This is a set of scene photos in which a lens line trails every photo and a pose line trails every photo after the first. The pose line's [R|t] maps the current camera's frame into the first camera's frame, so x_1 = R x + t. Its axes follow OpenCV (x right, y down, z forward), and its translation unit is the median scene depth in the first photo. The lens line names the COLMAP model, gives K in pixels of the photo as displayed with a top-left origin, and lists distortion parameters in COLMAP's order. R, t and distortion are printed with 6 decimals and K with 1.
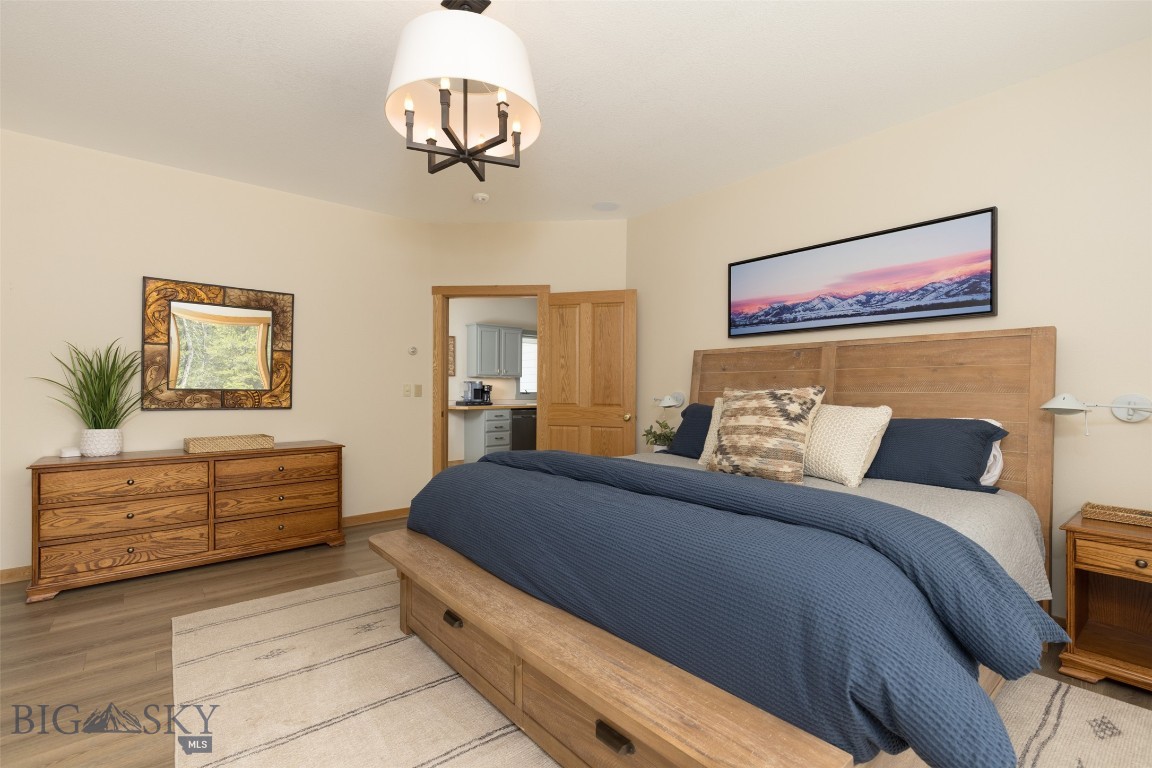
lens RADIAL K [[520.9, 0, 579.3], [0, 520.9, 385.8], [0, 0, 1]] dist [0.007989, -0.001354]
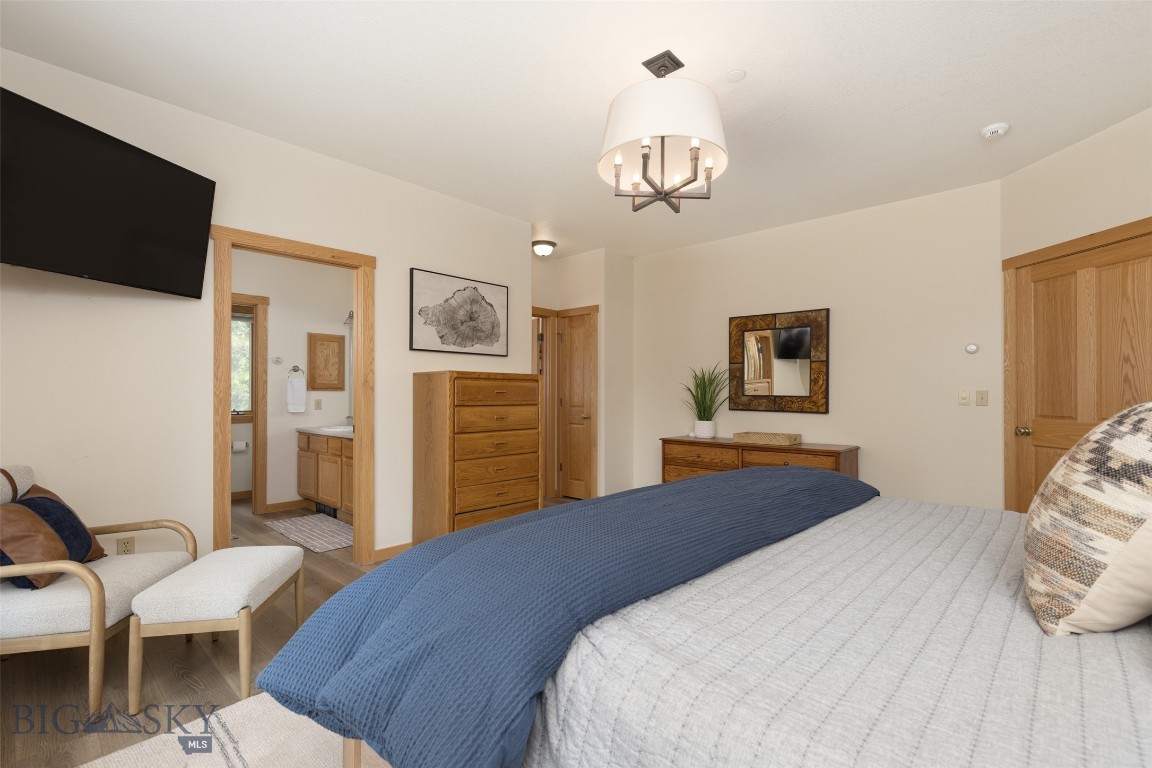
lens RADIAL K [[520.9, 0, 575.0], [0, 520.9, 389.9], [0, 0, 1]] dist [0.007989, -0.001354]
pose [[0.110362, -0.009314, -0.993848, 0.588125], [0.003550, 0.999953, -0.008977, 0.002793], [0.993885, -0.002537, 0.110390, 0.436323]]
